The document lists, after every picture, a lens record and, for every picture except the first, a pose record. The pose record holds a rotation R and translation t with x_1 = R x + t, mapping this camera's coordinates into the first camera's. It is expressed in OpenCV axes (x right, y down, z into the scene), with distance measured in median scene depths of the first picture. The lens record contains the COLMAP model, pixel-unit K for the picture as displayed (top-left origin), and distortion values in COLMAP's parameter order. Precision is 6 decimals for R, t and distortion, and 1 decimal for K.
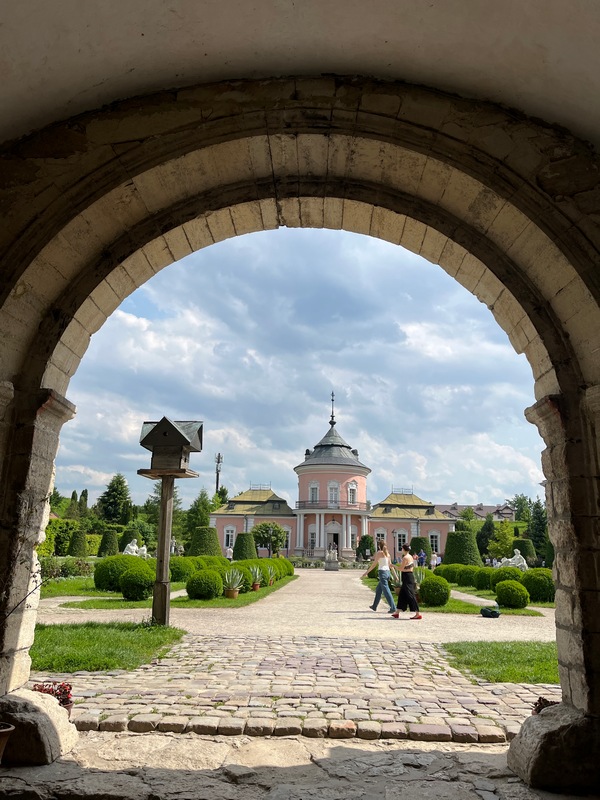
lens RADIAL K [[588.0, 0, 303.5], [0, 588.0, 396.2], [0, 0, 1]] dist [0.048950, 0.006534]
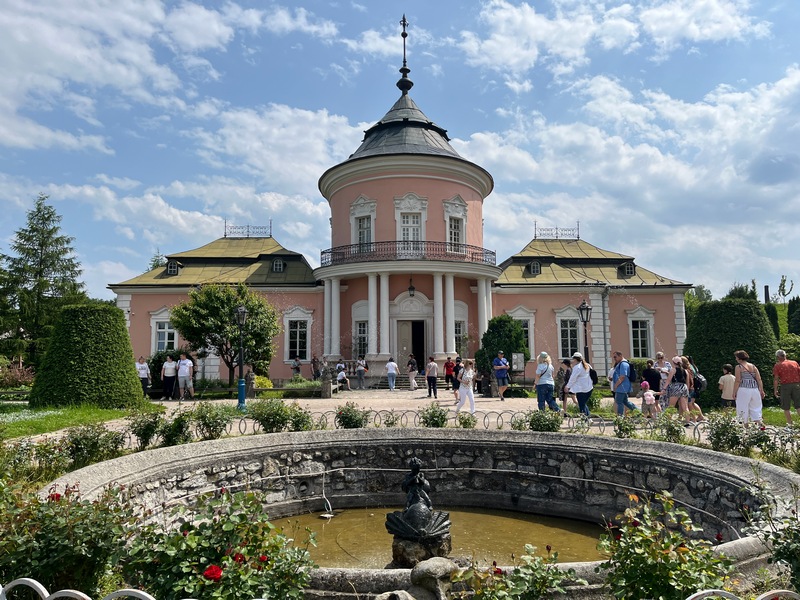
lens RADIAL K [[588.0, 0, 395.2], [0, 588.0, 296.1], [0, 0, 1]] dist [0.048950, 0.006534]
pose [[0.999233, -0.027665, 0.027696, 0.026897], [0.023412, 0.989362, 0.143577, 0.149905], [-0.031374, -0.142819, 0.989251, 0.572578]]
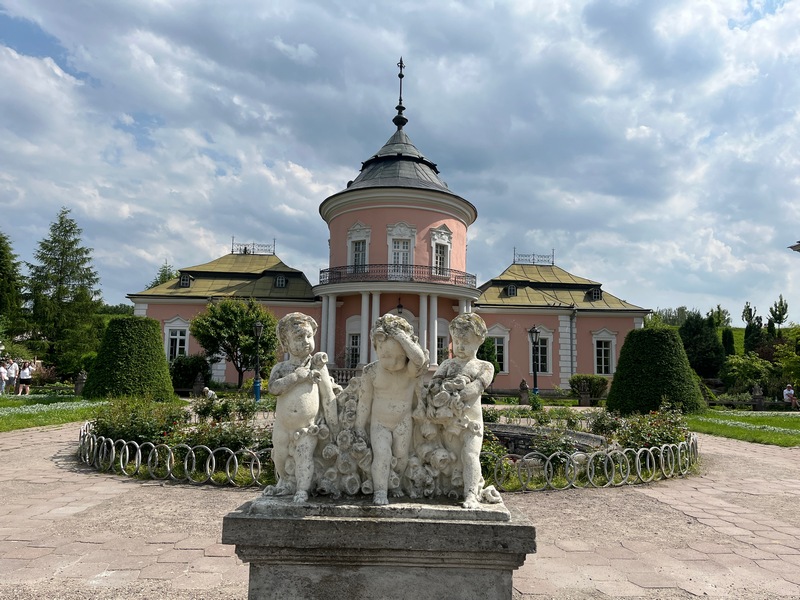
lens RADIAL K [[588.0, 0, 397.3], [0, 588.0, 301.3], [0, 0, 1]] dist [0.048950, 0.006534]
pose [[0.999029, 0.003445, 0.043933, 0.027437], [-0.009316, 0.990919, 0.134138, 0.138540], [-0.043072, -0.134417, 0.989988, 0.524907]]
